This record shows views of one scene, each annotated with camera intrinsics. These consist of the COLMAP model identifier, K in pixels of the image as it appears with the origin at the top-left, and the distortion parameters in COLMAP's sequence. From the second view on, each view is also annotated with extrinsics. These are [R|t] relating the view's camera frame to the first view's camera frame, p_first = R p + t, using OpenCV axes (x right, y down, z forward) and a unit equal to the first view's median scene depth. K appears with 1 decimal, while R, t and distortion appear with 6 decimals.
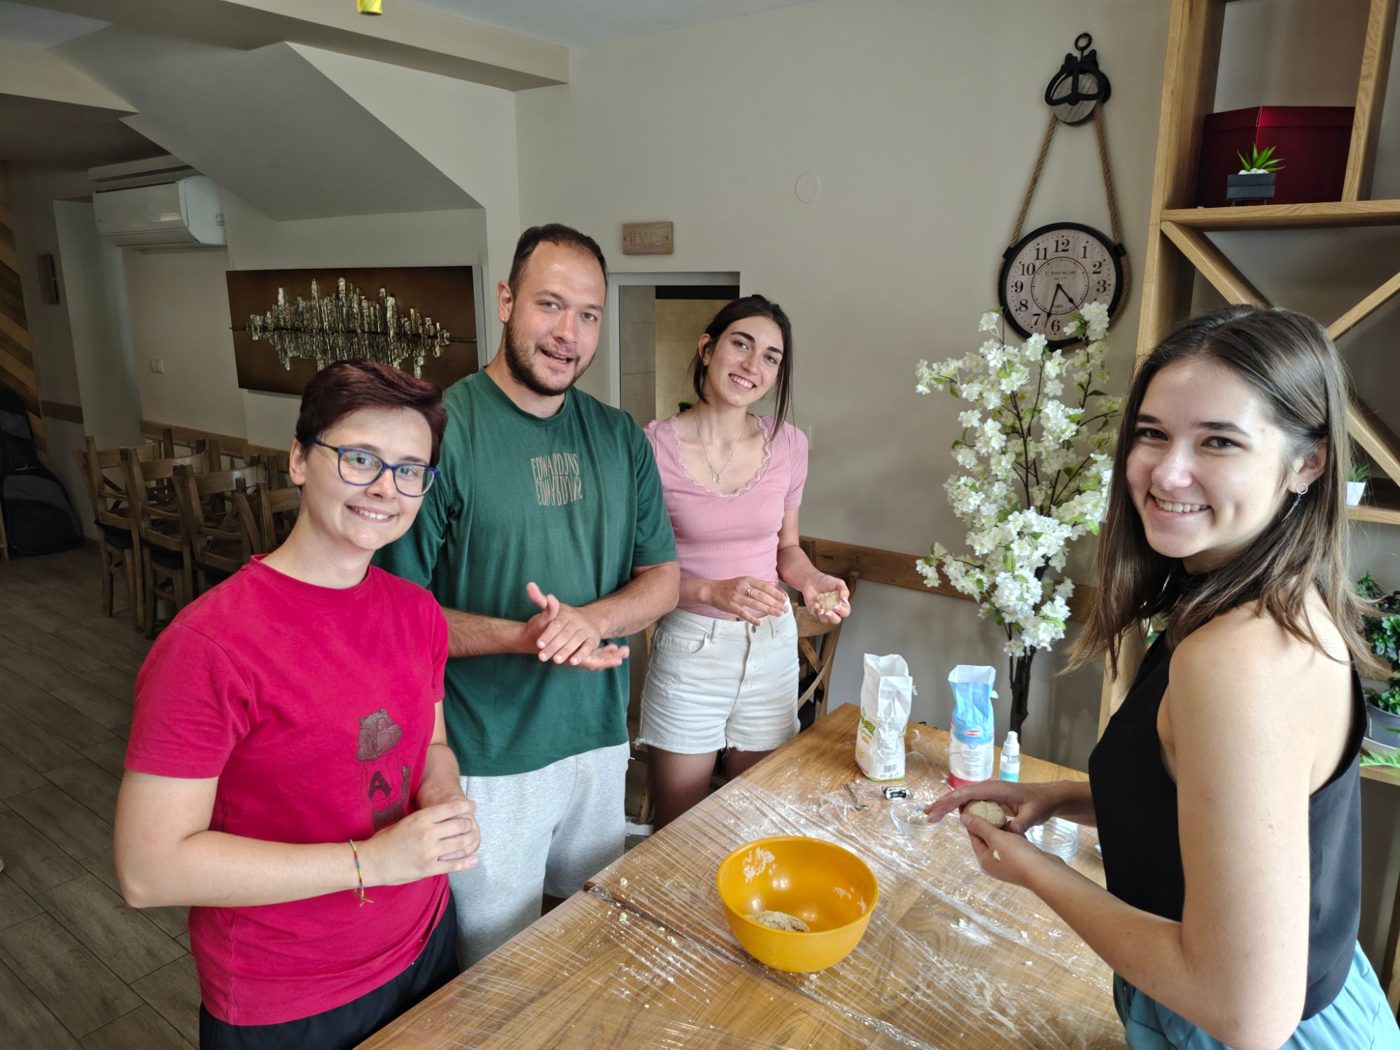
lens RADIAL K [[943.3, 0, 708.0], [0, 943.3, 530.6], [0, 0, 1]] dist [0.016187, -0.026081]
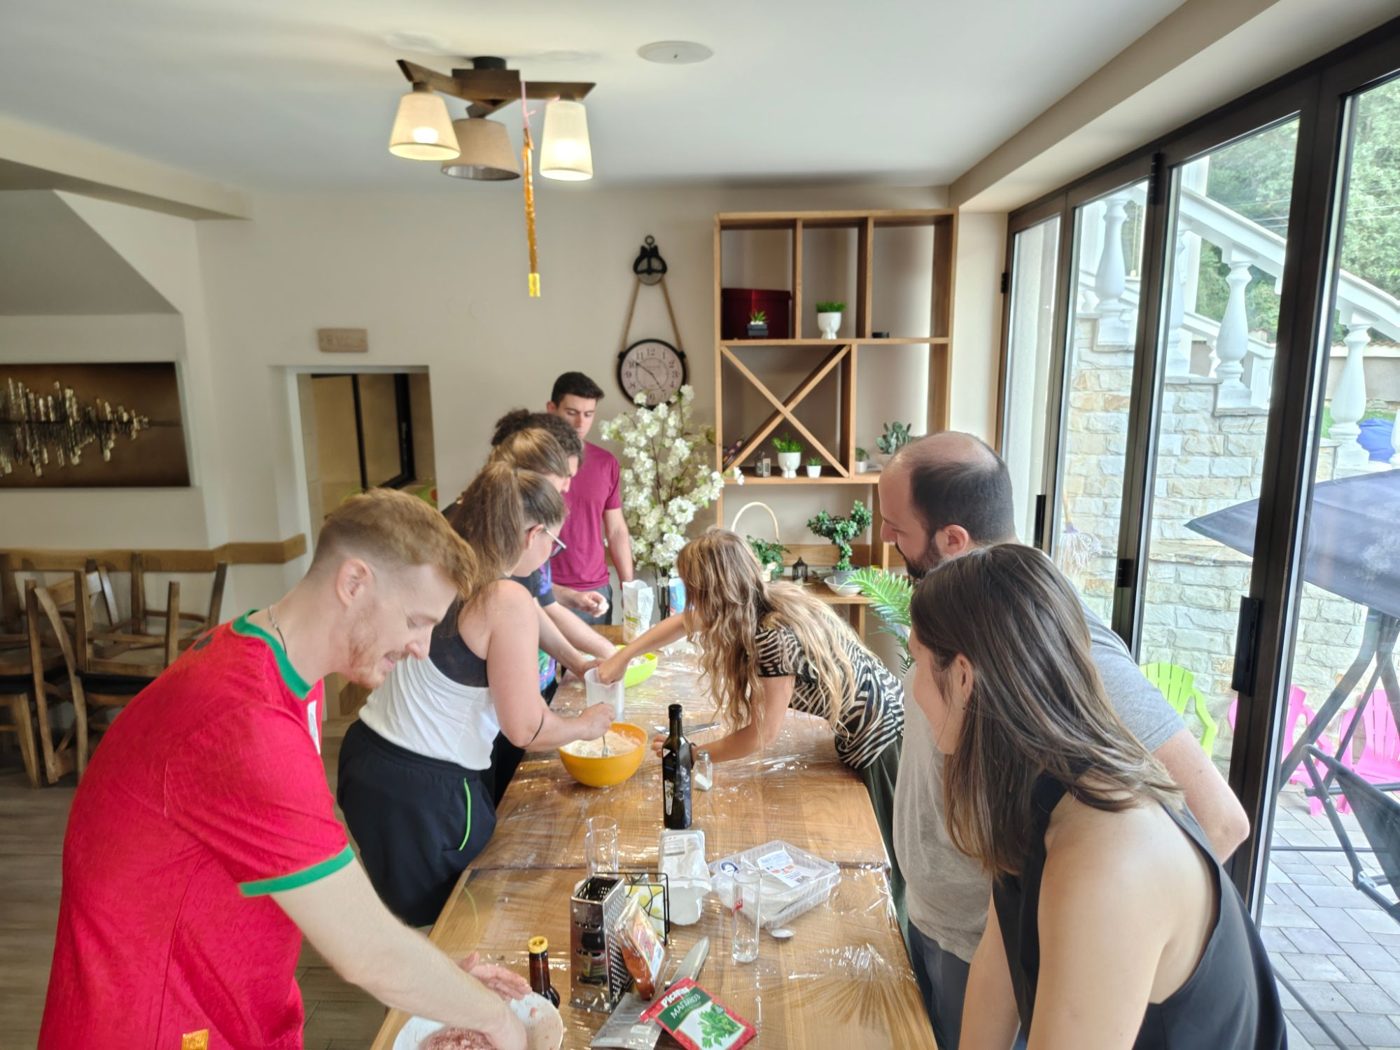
lens RADIAL K [[943.3, 0, 691.9], [0, 943.3, 529.3], [0, 0, 1]] dist [0.016187, -0.026081]
pose [[0.831767, -0.116426, 0.542778, -0.571867], [0.146957, 0.989057, -0.013048, 0.059420], [-0.535319, 0.090618, 0.839775, -0.496097]]
